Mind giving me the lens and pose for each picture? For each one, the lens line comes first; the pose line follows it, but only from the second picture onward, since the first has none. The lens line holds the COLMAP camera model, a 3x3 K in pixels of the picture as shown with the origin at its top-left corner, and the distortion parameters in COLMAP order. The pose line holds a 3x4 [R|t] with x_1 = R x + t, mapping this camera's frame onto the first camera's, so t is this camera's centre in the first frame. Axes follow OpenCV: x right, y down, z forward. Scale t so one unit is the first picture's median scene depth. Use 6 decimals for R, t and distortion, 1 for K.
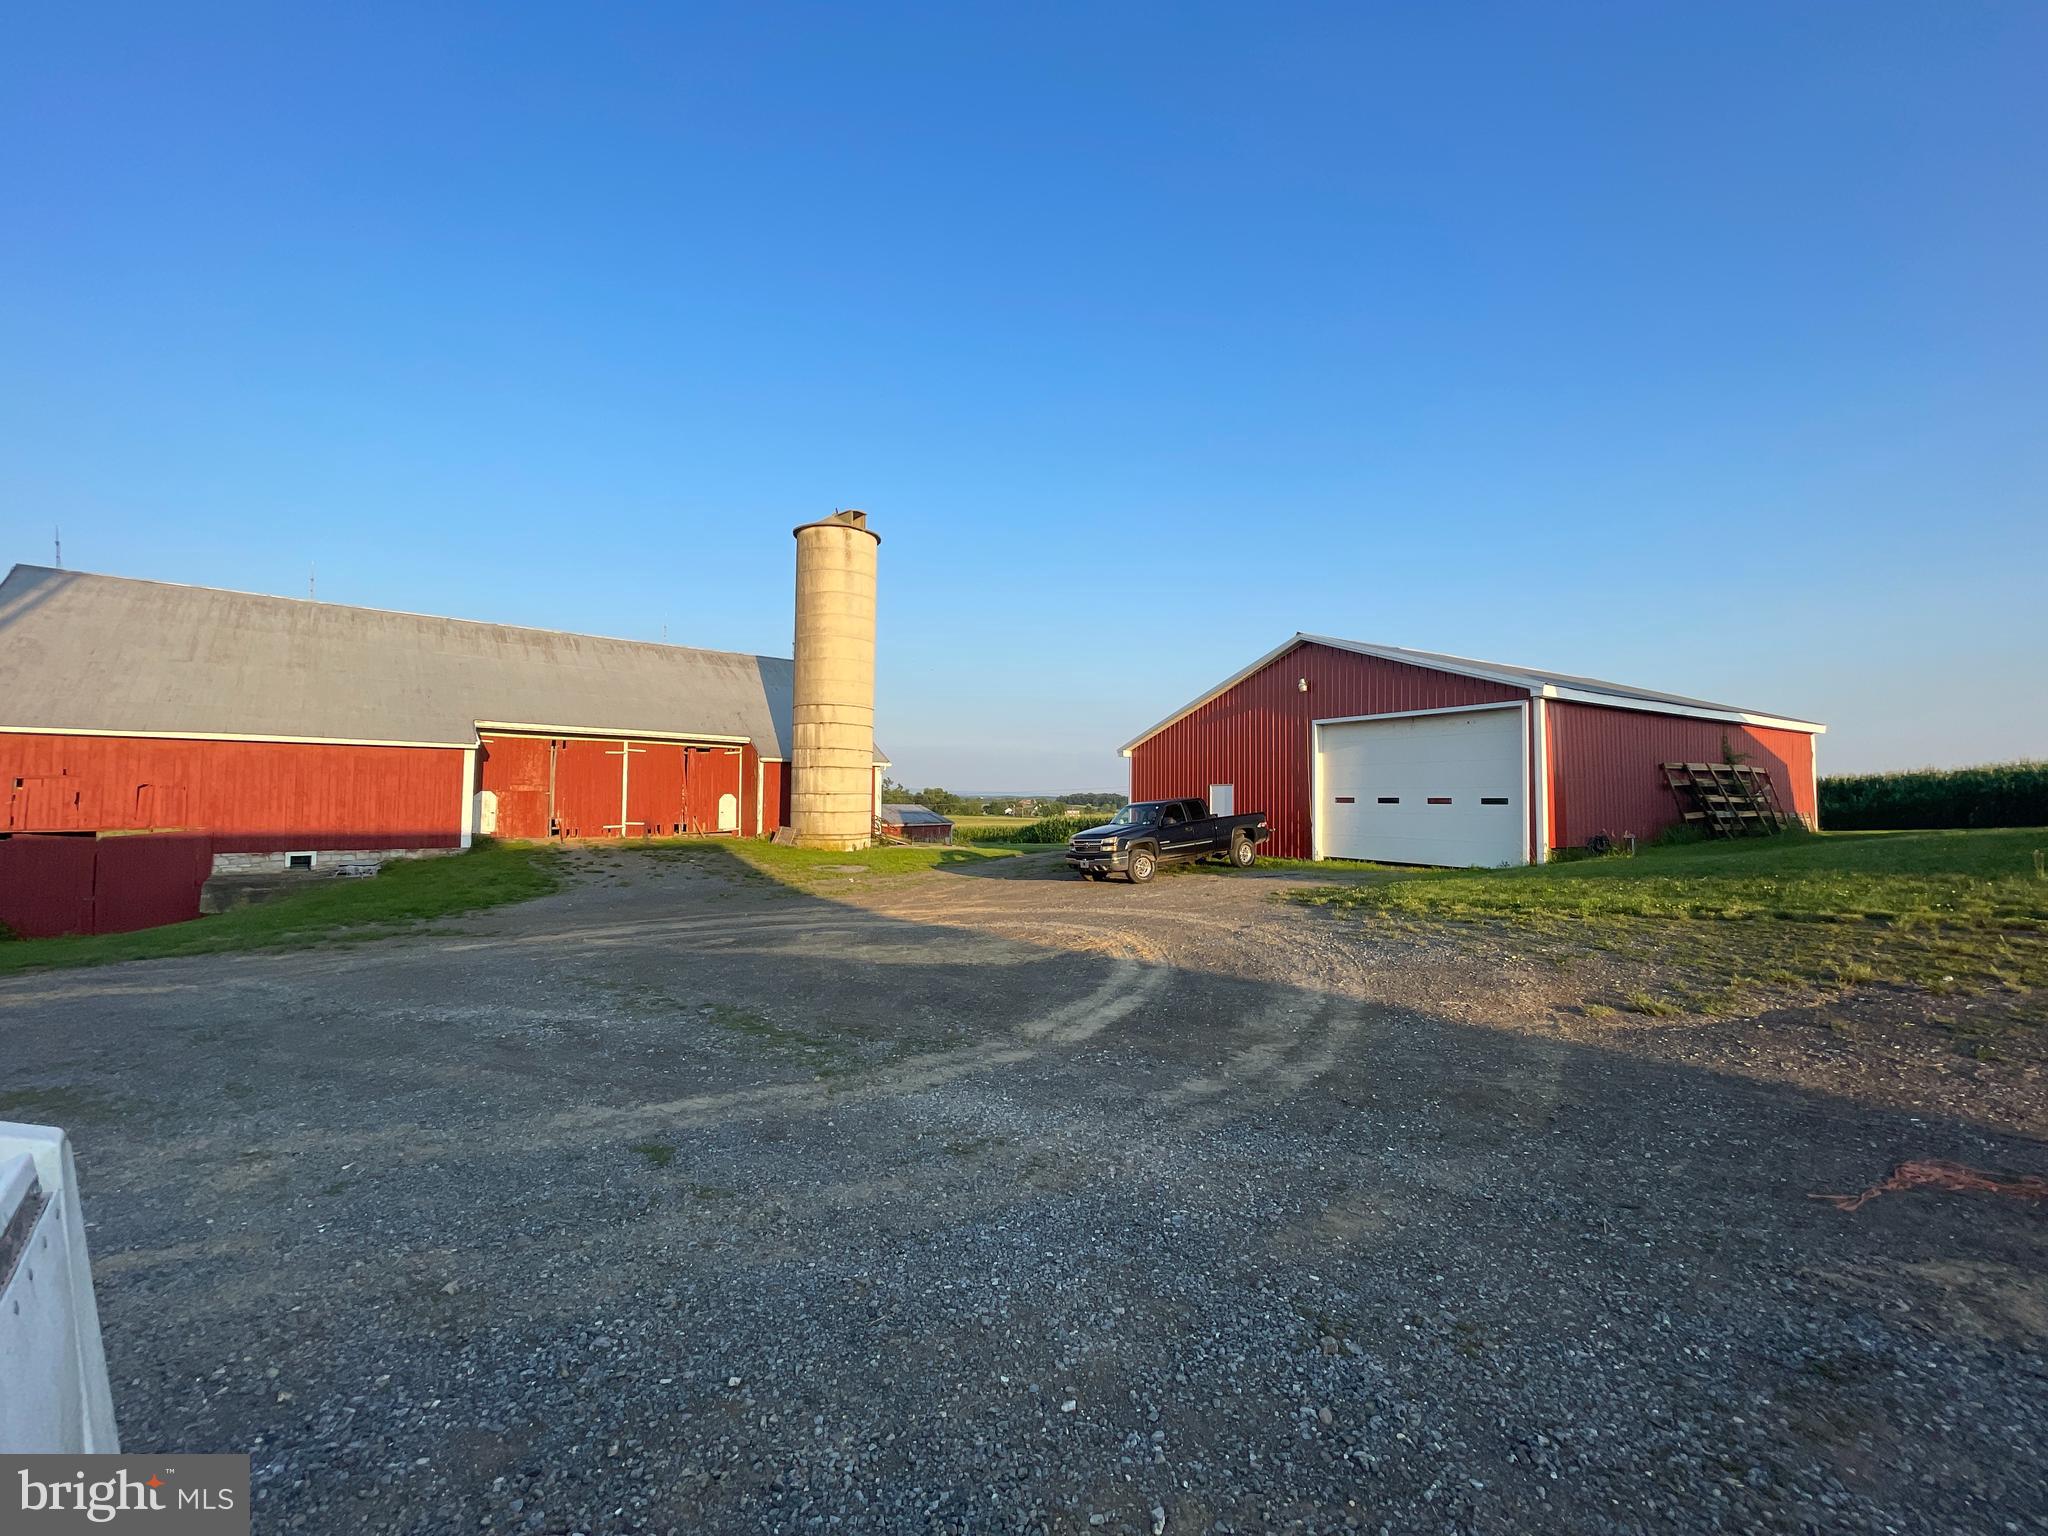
lens RADIAL K [[816.3, 0, 1025.8], [0, 816.3, 770.2], [0, 0, 1]] dist [-0.010860, 0.000938]
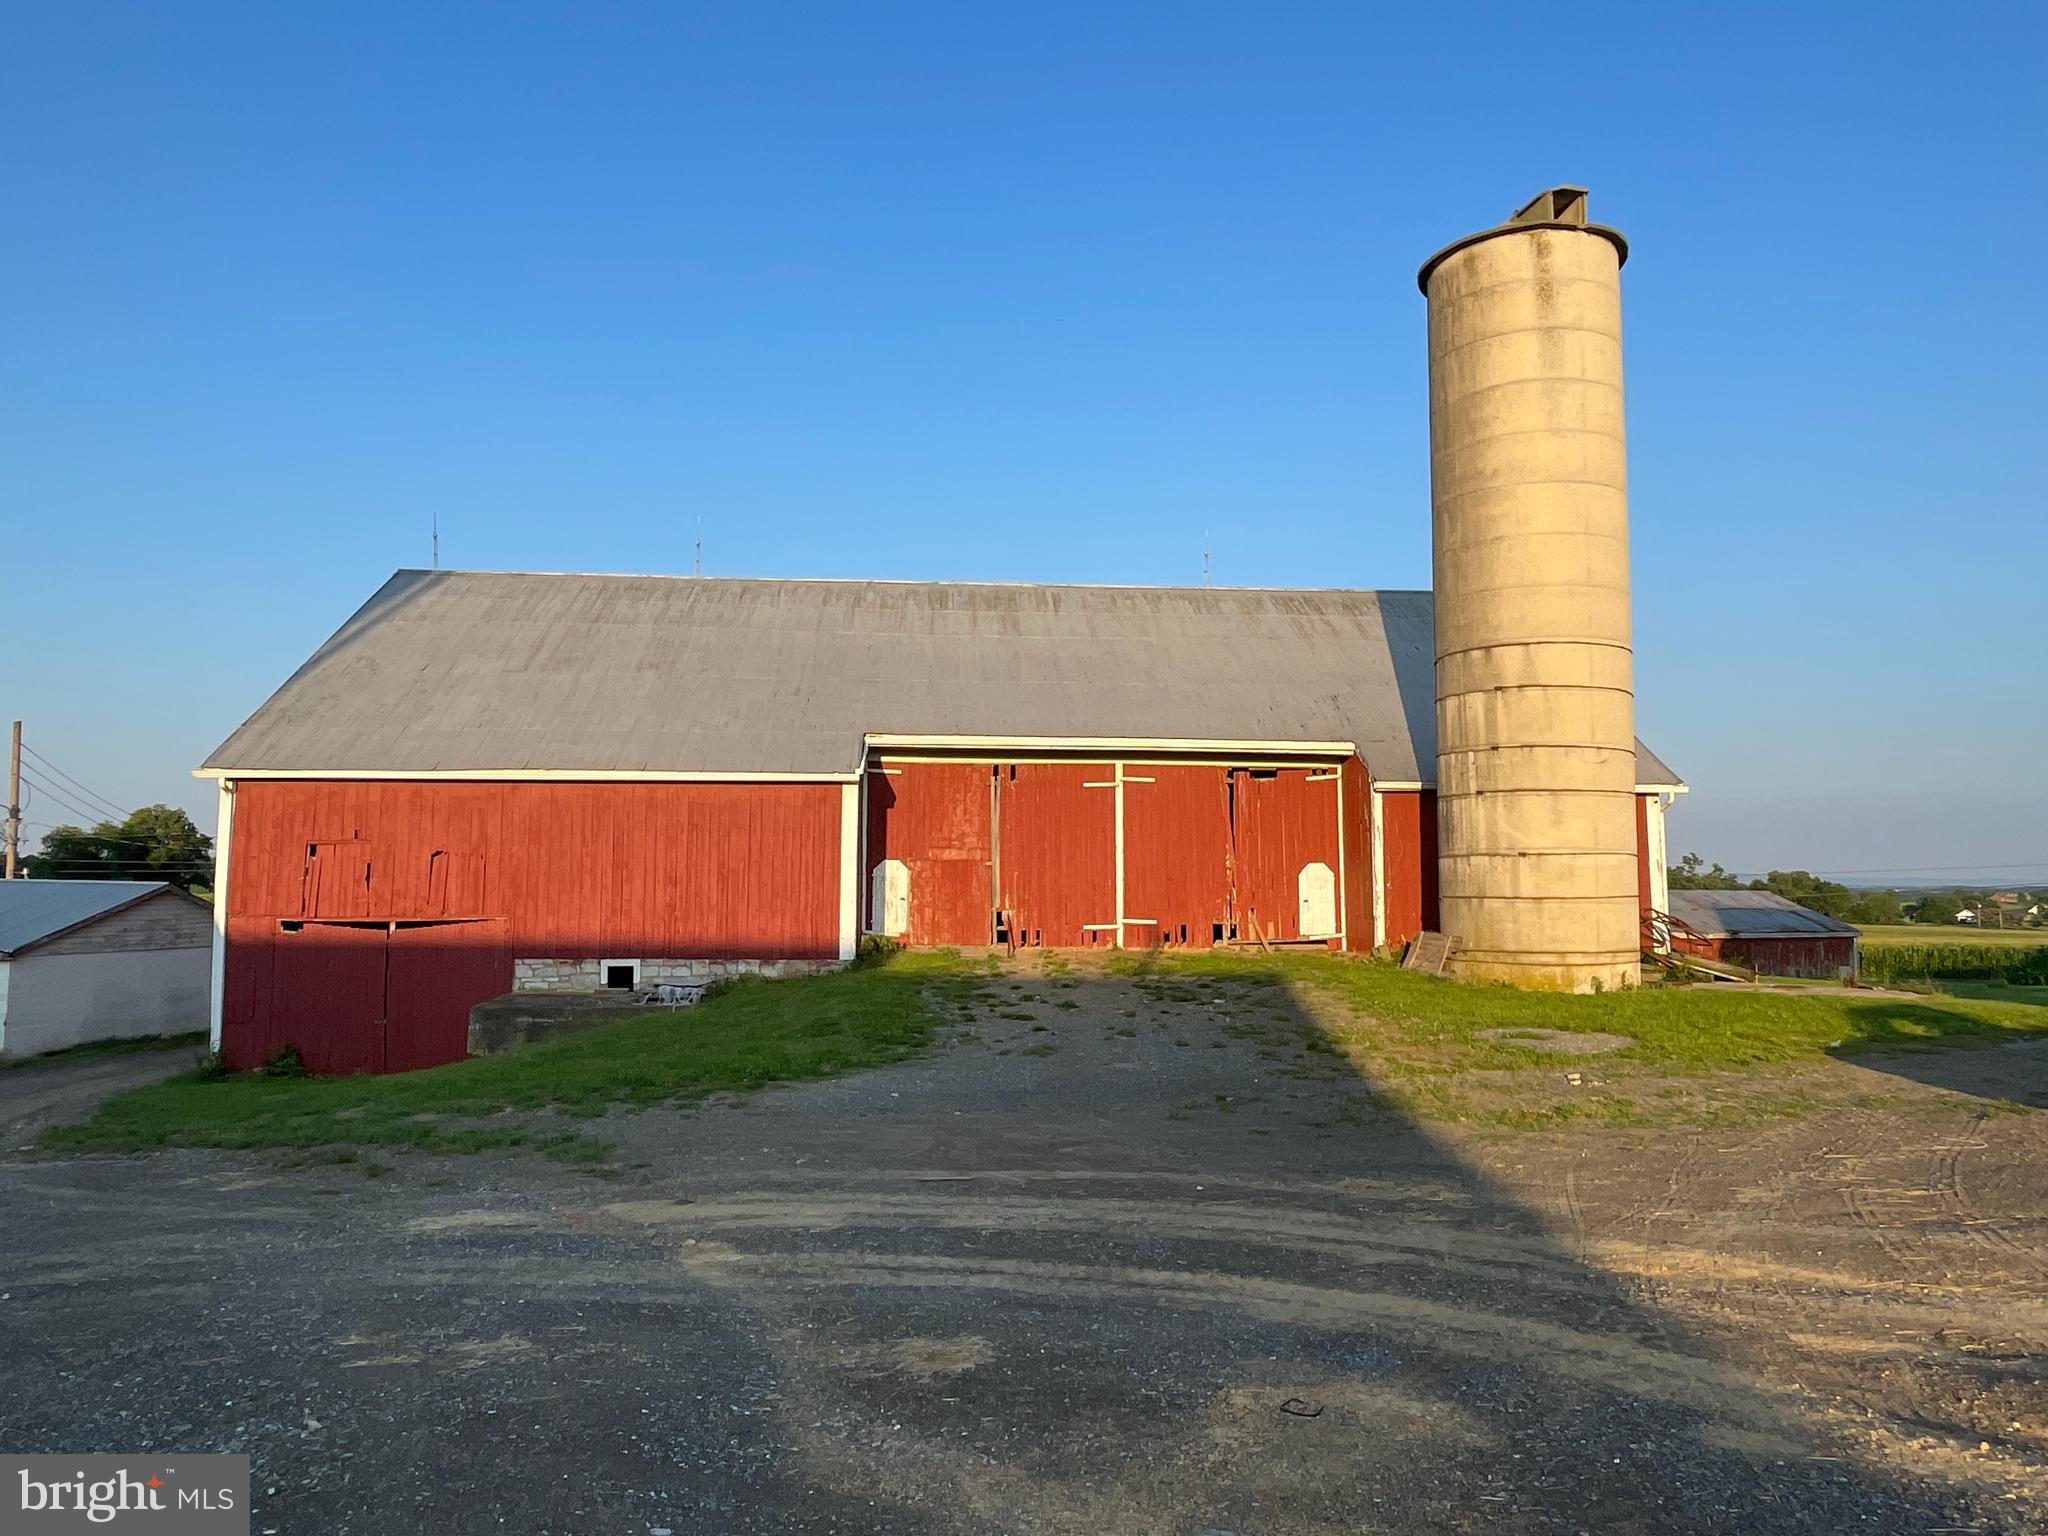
lens RADIAL K [[1310.7, 0, 1022.7], [0, 1310.7, 774.7], [0, 0, 1]] dist [-0.000669, -0.000685]
pose [[0.802712, -0.056740, -0.593661, -0.055661], [0.023455, 0.997697, -0.063643, 0.030505], [0.595905, 0.037163, 0.802194, 0.368866]]
